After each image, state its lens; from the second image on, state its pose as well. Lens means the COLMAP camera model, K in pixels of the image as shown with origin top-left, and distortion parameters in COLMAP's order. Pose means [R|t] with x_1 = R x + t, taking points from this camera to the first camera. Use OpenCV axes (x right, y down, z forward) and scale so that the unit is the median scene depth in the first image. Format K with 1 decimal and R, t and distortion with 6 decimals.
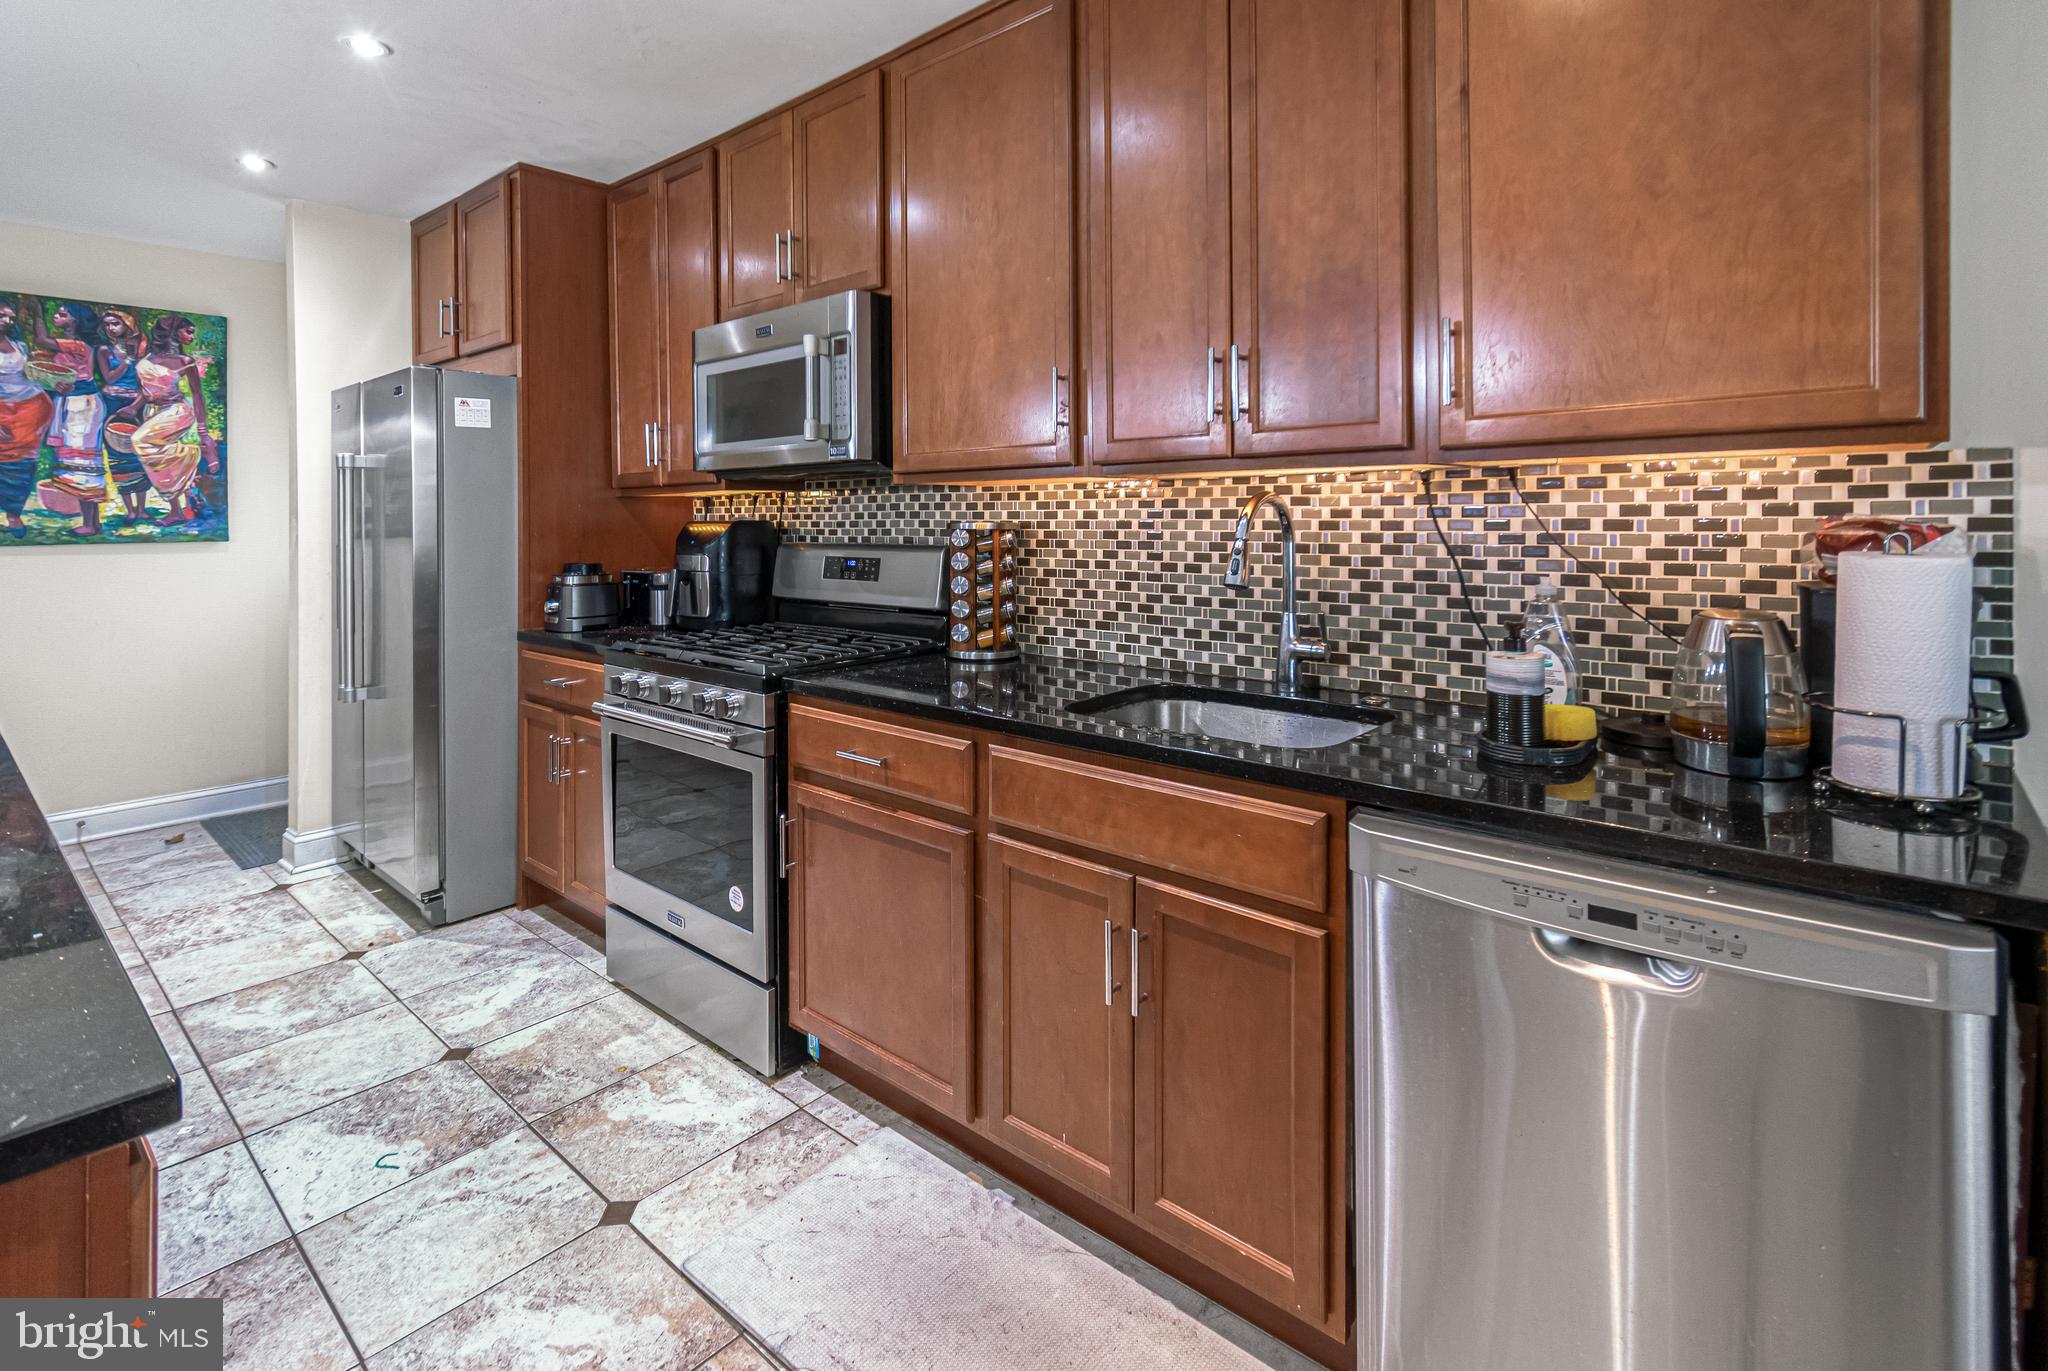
lens RADIAL K [[963.9, 0, 1029.1], [0, 963.9, 521.4], [0, 0, 1]] dist [0.001221, -0.004453]
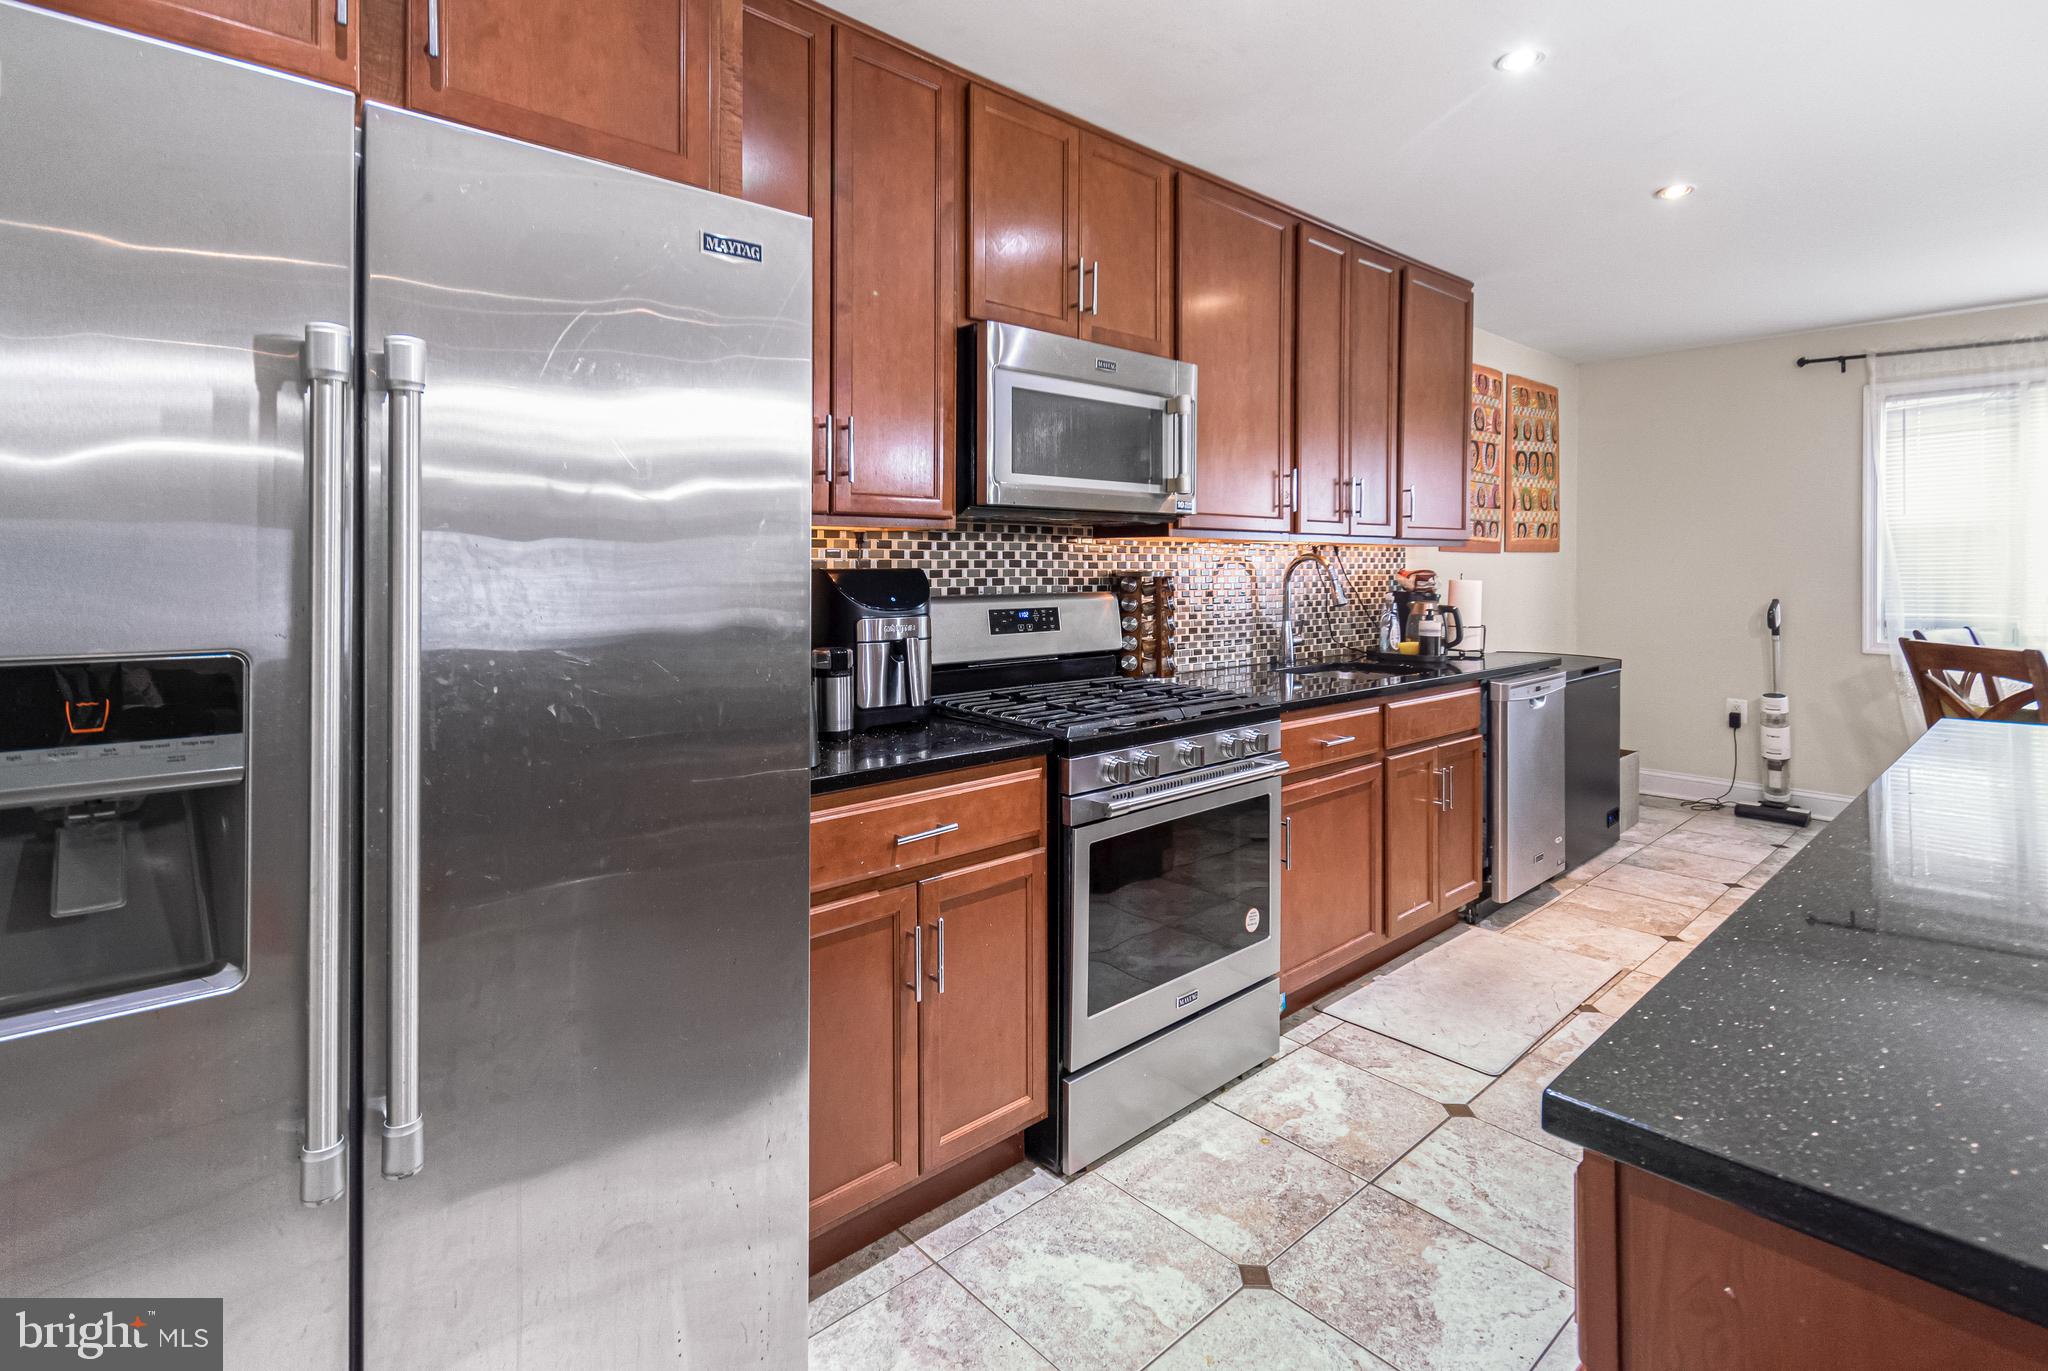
lens RADIAL K [[966.8, 0, 1015.1], [0, 966.8, 566.5], [0, 0, 1]] dist [0.001562, -0.000047]
pose [[0.138390, 0.005976, 0.990360, -1.309682], [0.000182, 0.999982, -0.006060, 0.002492], [-0.990378, 0.001019, 0.138386, 1.030556]]
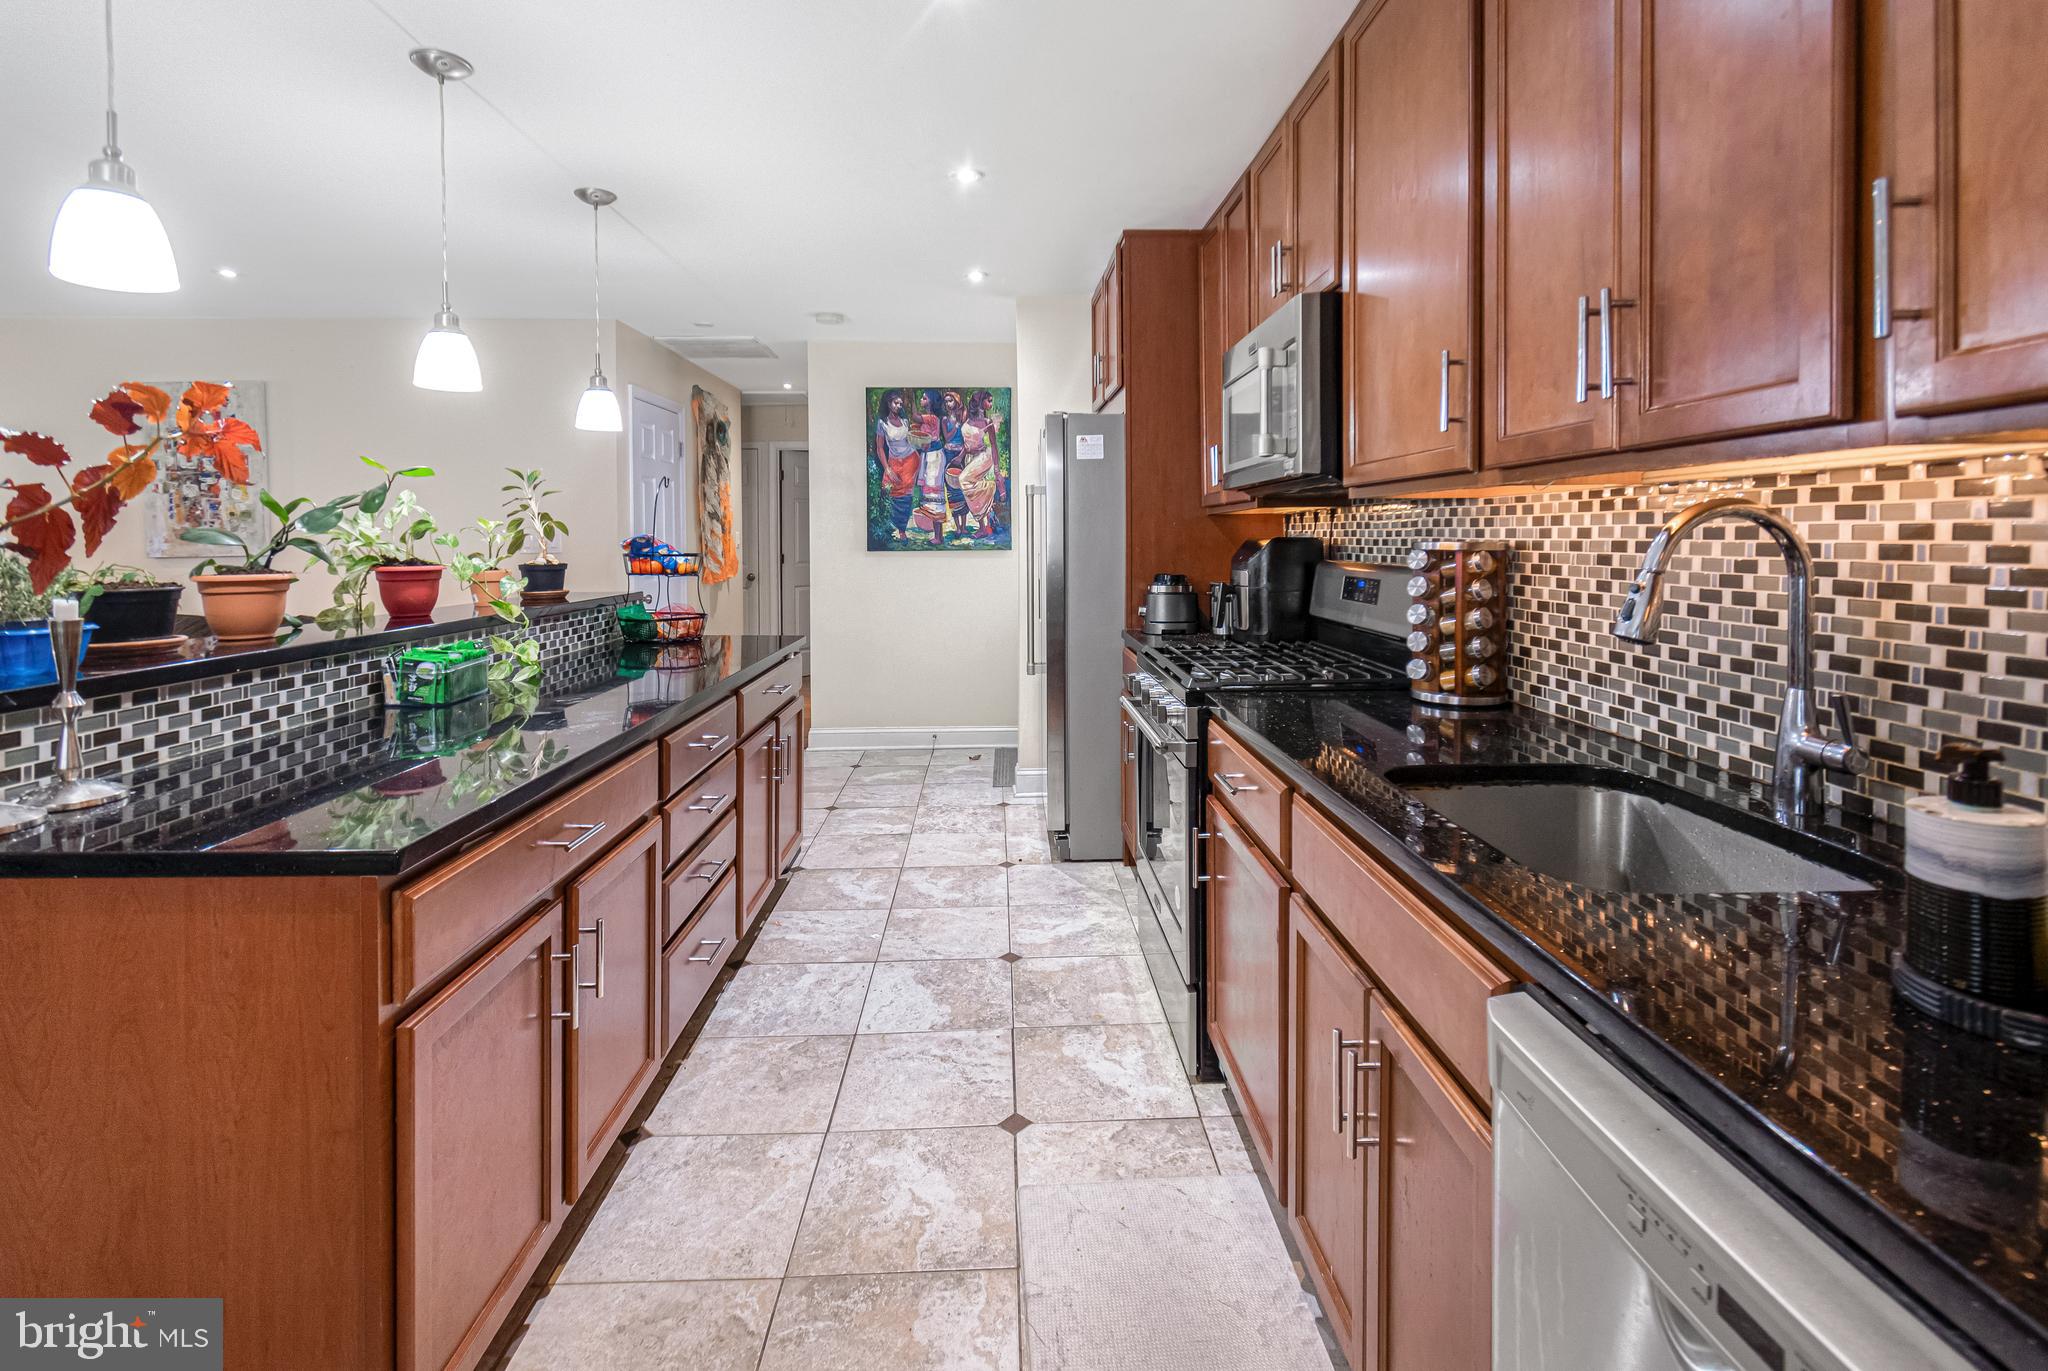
lens RADIAL K [[944.7, 0, 1031.3], [0, 944.7, 553.9], [0, 0, 1]] dist [-0.000320, -0.000617]
pose [[0.680468, 0.018259, -0.732550, 0.310398], [-0.004415, 0.999774, 0.020818, -0.003809], [0.732765, -0.010931, 0.680394, 0.171297]]
